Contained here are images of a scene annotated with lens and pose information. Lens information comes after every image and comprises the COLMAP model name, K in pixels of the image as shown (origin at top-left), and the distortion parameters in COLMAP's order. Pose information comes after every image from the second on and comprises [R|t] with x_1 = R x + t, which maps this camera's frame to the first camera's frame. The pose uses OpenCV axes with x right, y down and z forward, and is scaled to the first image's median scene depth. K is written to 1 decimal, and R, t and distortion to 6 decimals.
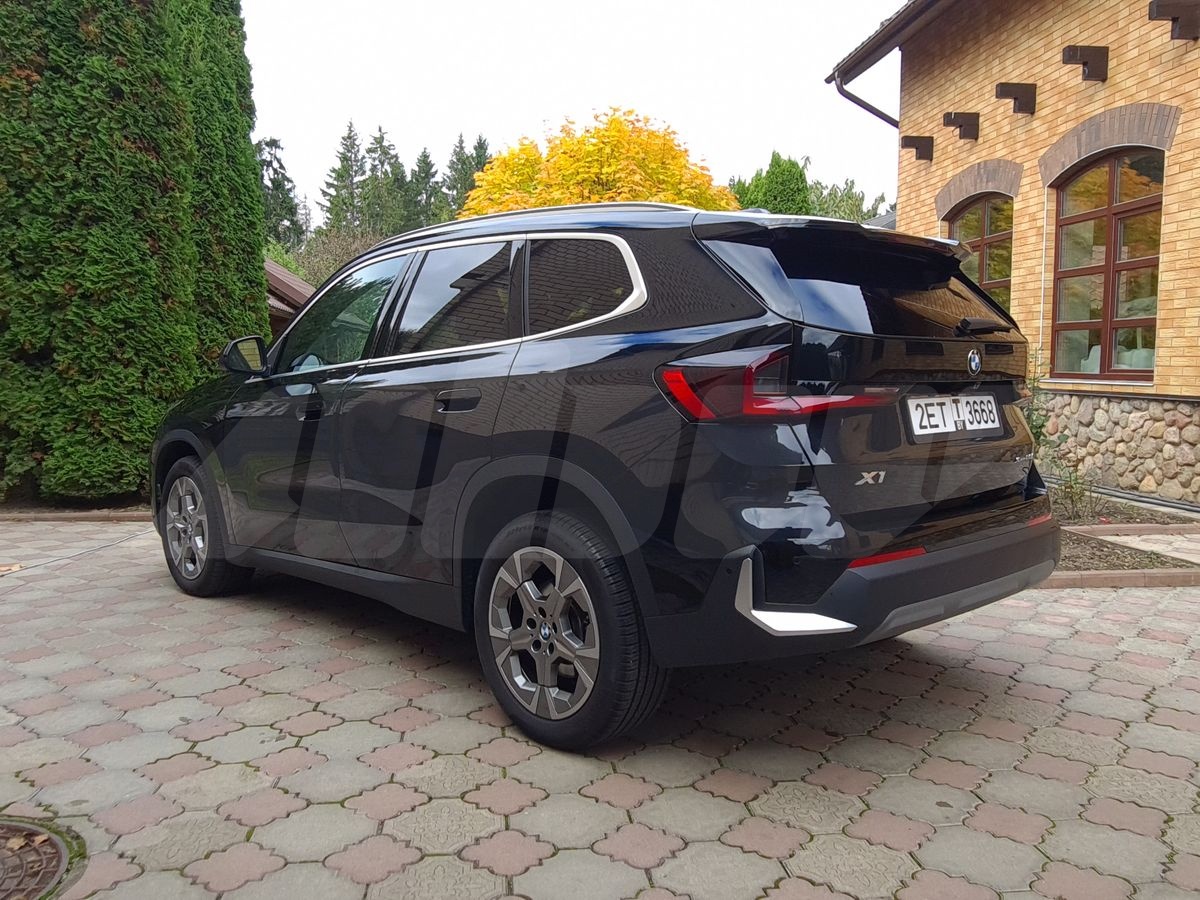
lens RADIAL K [[987.0, 0, 617.5], [0, 987.0, 452.0], [0, 0, 1]] dist [-0.001964, 0.009144]
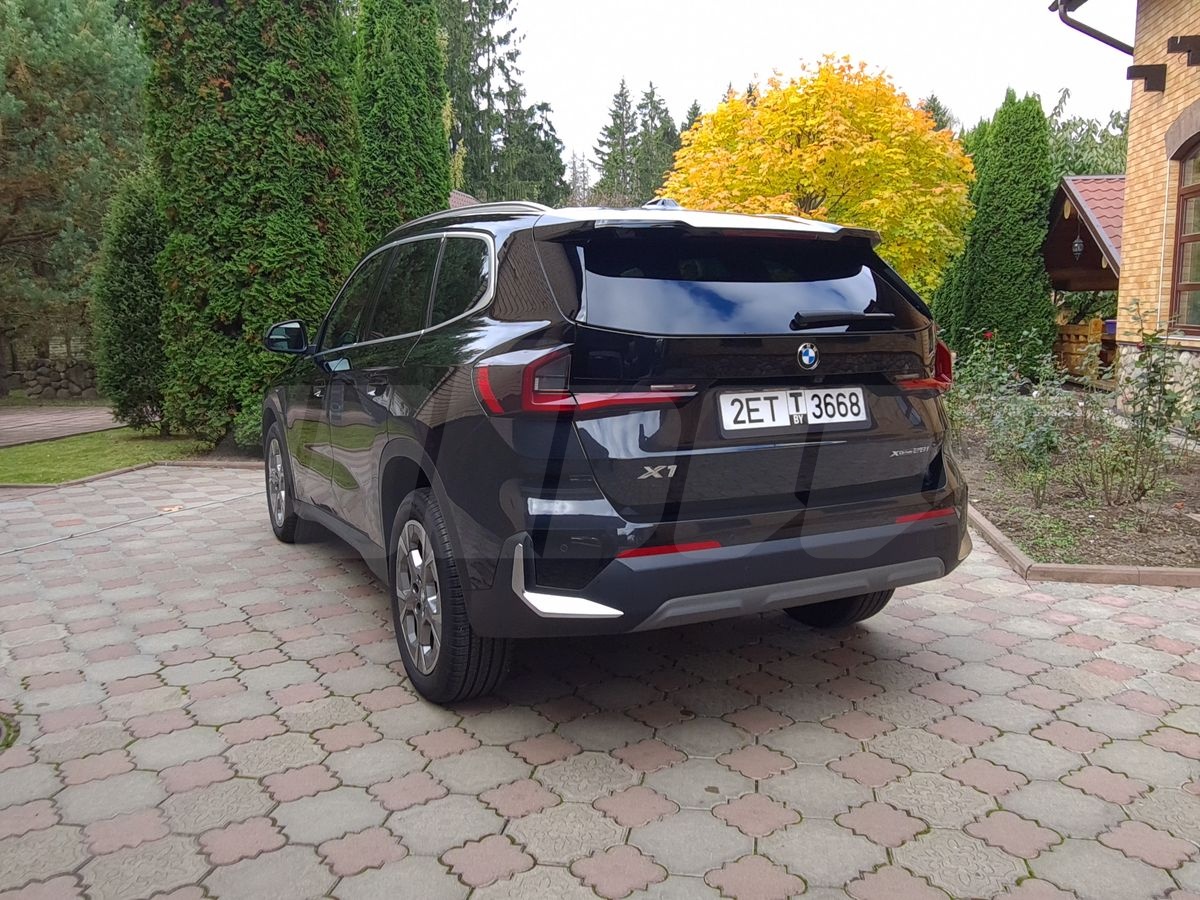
lens RADIAL K [[987.0, 0, 617.2], [0, 987.0, 451.0], [0, 0, 1]] dist [-0.001964, 0.009144]
pose [[0.961694, 0.029373, -0.272548, 0.175494], [-0.016342, 0.998618, 0.049959, -0.016572], [0.273639, -0.043591, 0.960844, -0.002265]]
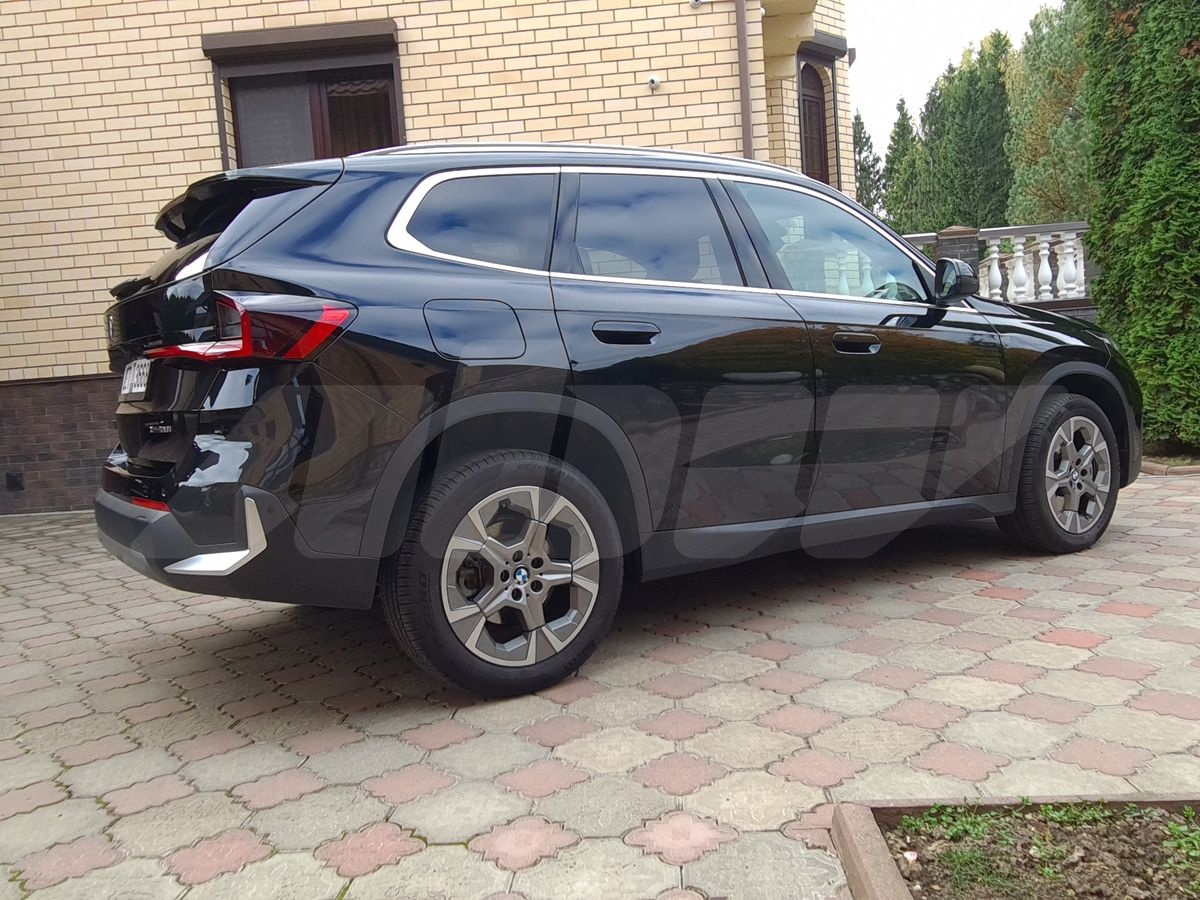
lens RADIAL K [[987.0, 0, 609.7], [0, 987.0, 454.7], [0, 0, 1]] dist [-0.001964, 0.009144]
pose [[-0.178374, 0.092797, -0.979577, 0.511193], [-0.019539, 0.995013, 0.097817, -0.027283], [0.983769, 0.036588, -0.175671, 0.669093]]
